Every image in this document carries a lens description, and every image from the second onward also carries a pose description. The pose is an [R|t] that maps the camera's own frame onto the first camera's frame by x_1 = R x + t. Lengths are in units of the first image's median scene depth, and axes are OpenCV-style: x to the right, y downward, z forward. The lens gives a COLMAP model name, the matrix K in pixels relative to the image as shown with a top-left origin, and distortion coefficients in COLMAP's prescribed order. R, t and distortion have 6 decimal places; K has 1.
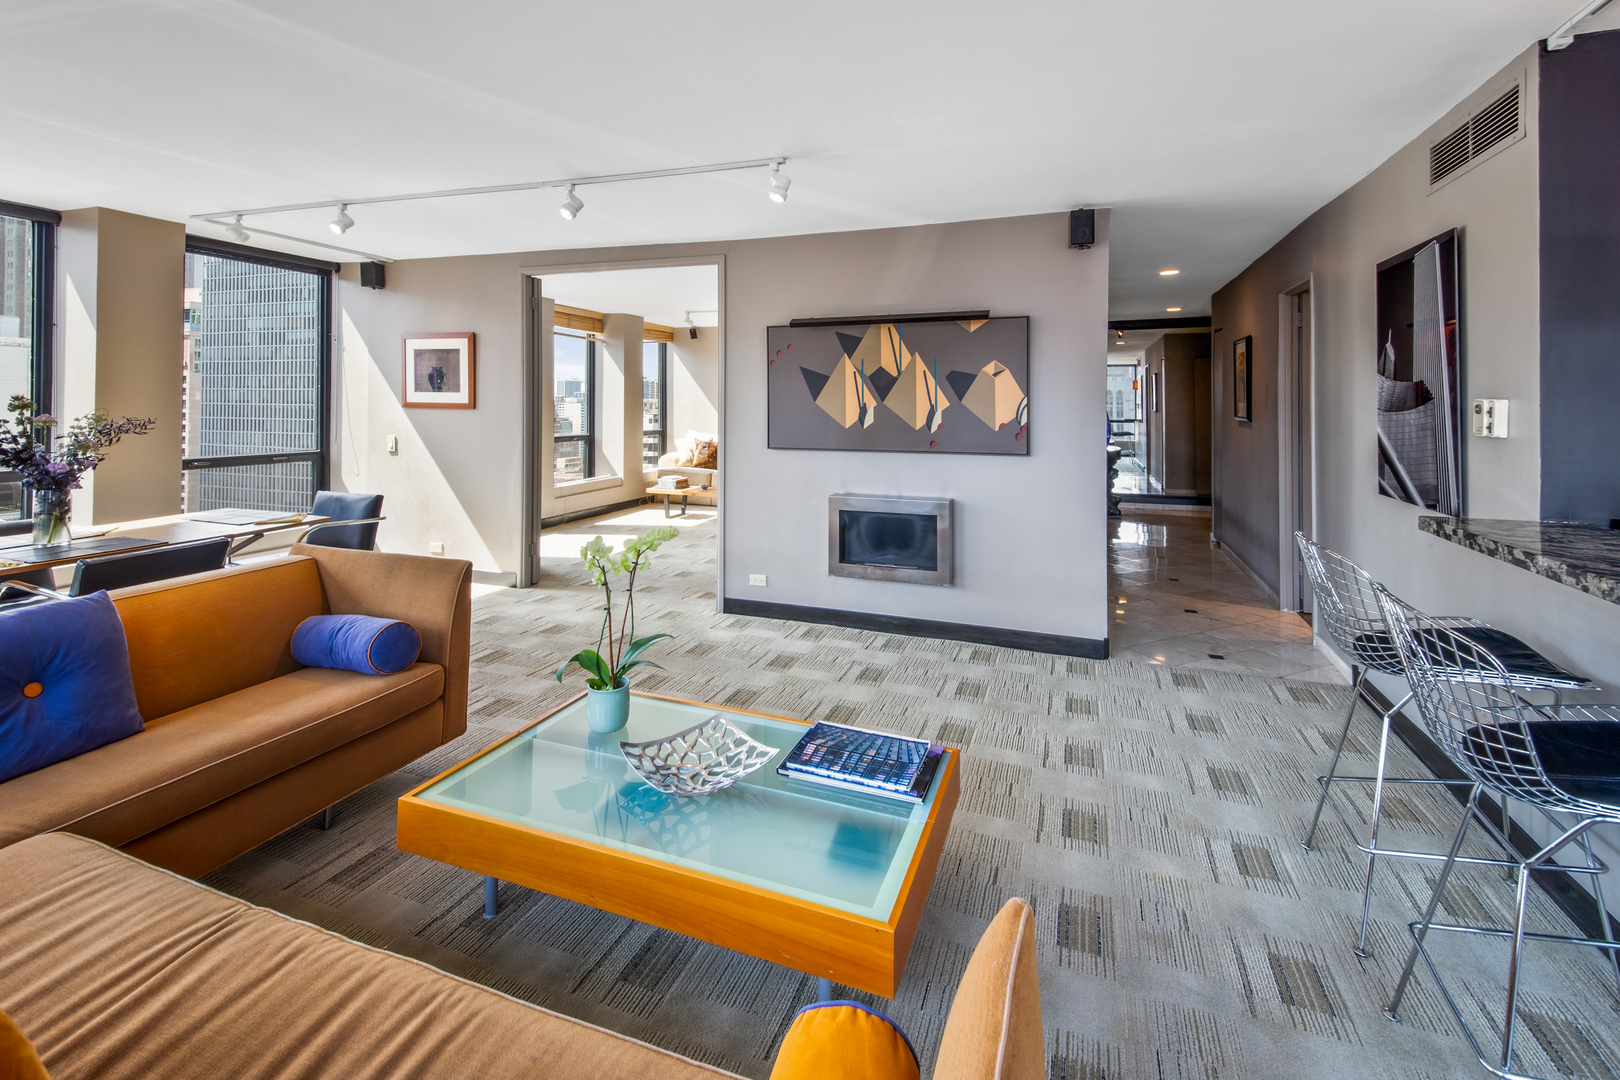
lens RADIAL K [[730.0, 0, 791.2], [0, 730.0, 404.7], [0, 0, 1]] dist [0.033037, -0.008768]
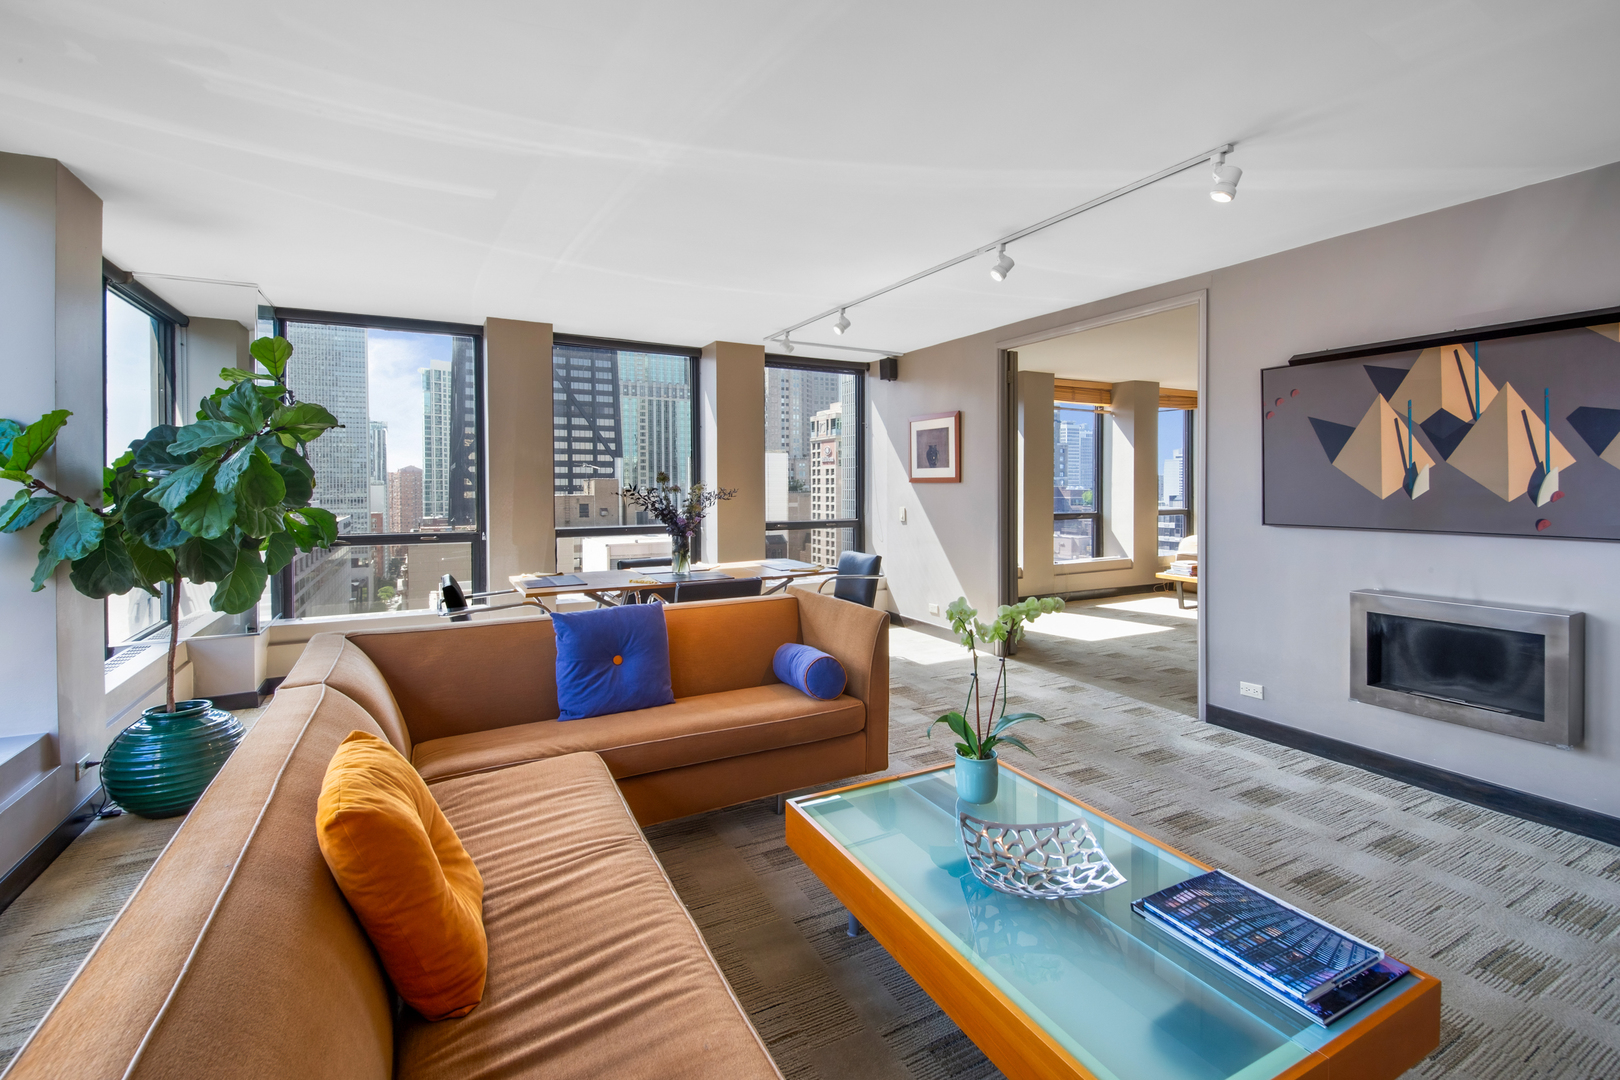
lens RADIAL K [[719.1, 0, 807.4], [0, 719.1, 501.2], [0, 0, 1]] dist [0.027432, -0.007906]
pose [[0.752066, 0.008220, -0.659036, 0.137402], [0.002775, 0.999874, 0.015638, 0.023881], [0.659082, -0.013590, 0.751949, 0.100223]]
